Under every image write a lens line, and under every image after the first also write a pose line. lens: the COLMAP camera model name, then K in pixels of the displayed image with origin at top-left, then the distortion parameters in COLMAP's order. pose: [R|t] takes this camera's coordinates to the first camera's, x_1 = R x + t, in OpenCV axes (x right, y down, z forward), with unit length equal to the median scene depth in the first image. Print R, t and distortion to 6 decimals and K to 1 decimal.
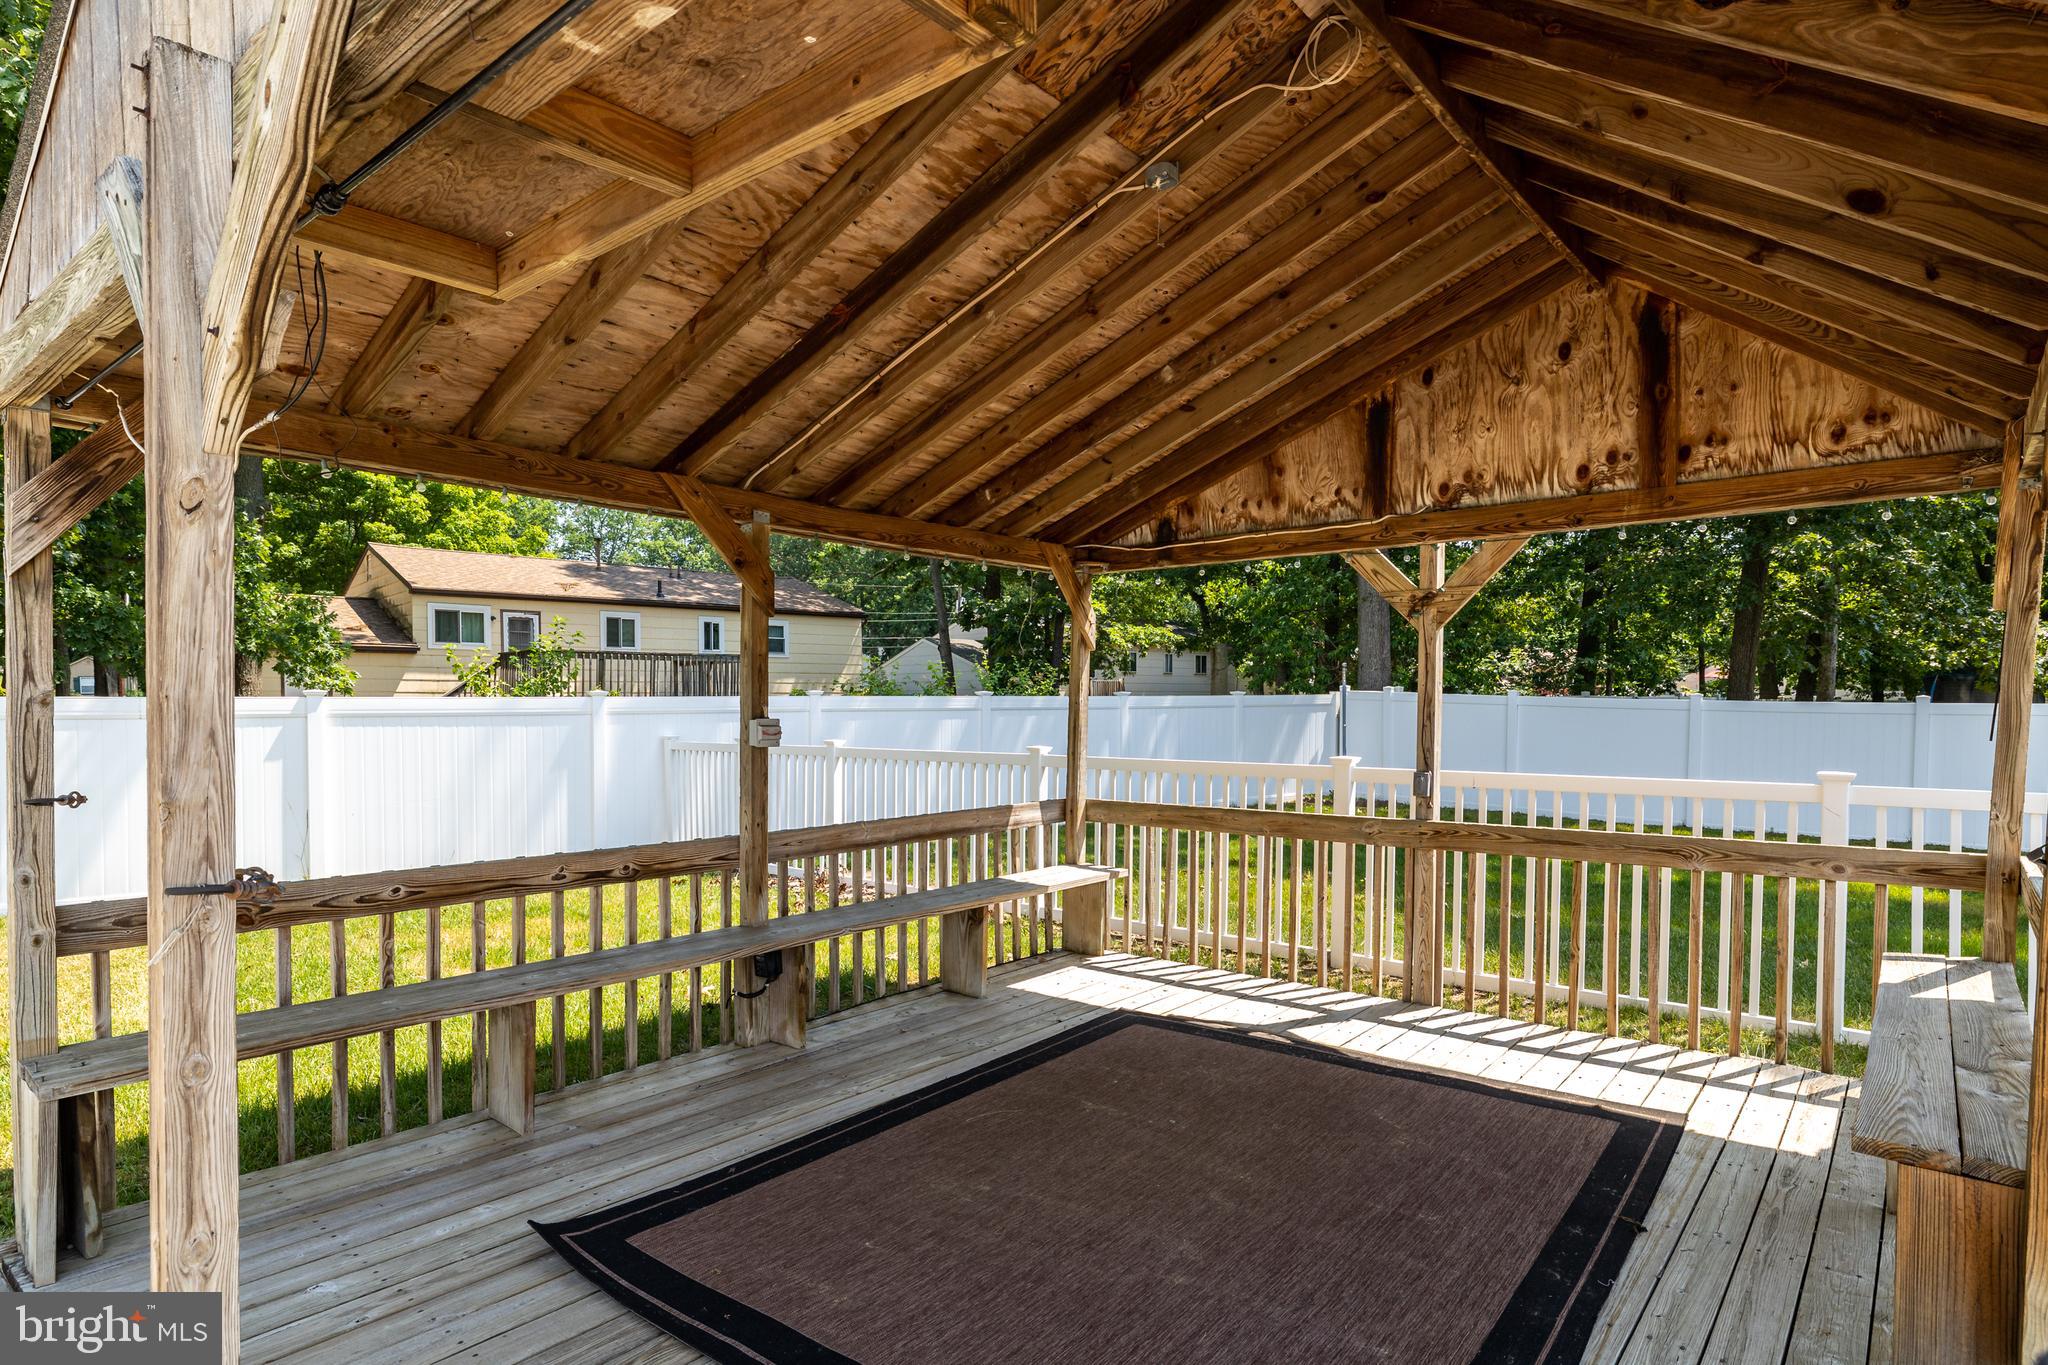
lens RADIAL K [[1117.0, 0, 1039.6], [0, 1117.0, 728.8], [0, 0, 1]] dist [-0.007353, 0.003381]
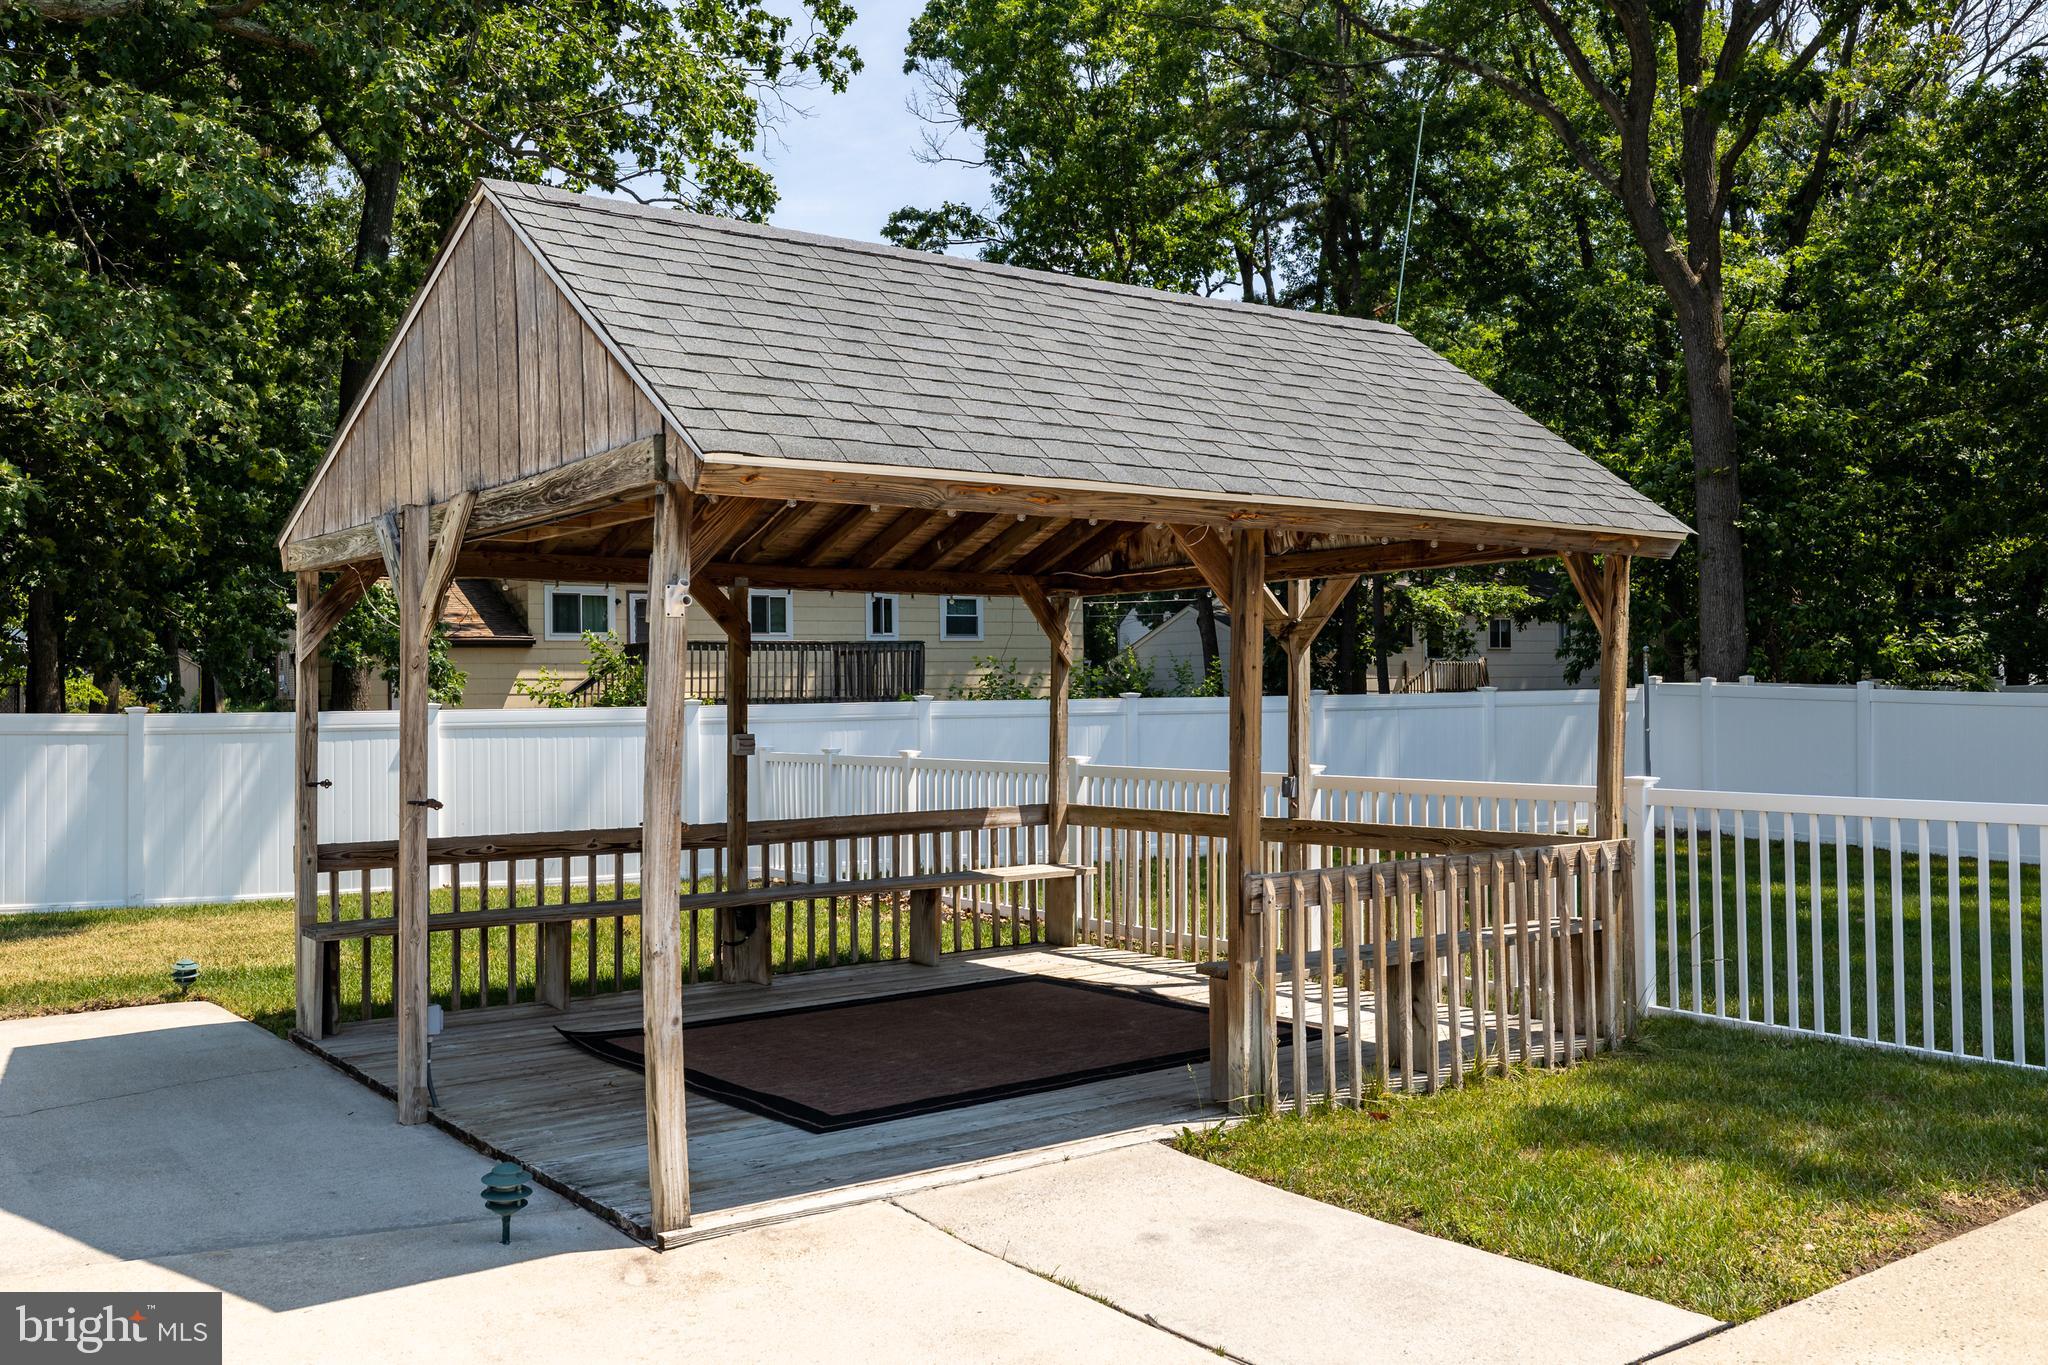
lens RADIAL K [[1759.1, 0, 1019.0], [0, 1759.1, 680.8], [0, 0, 1]] dist [0.002929, 0.008910]
pose [[0.970016, -0.012223, -0.242735, 0.416142], [0.005014, 0.999528, -0.030298, -0.005187], [0.242991, 0.028173, 0.969619, -0.681012]]
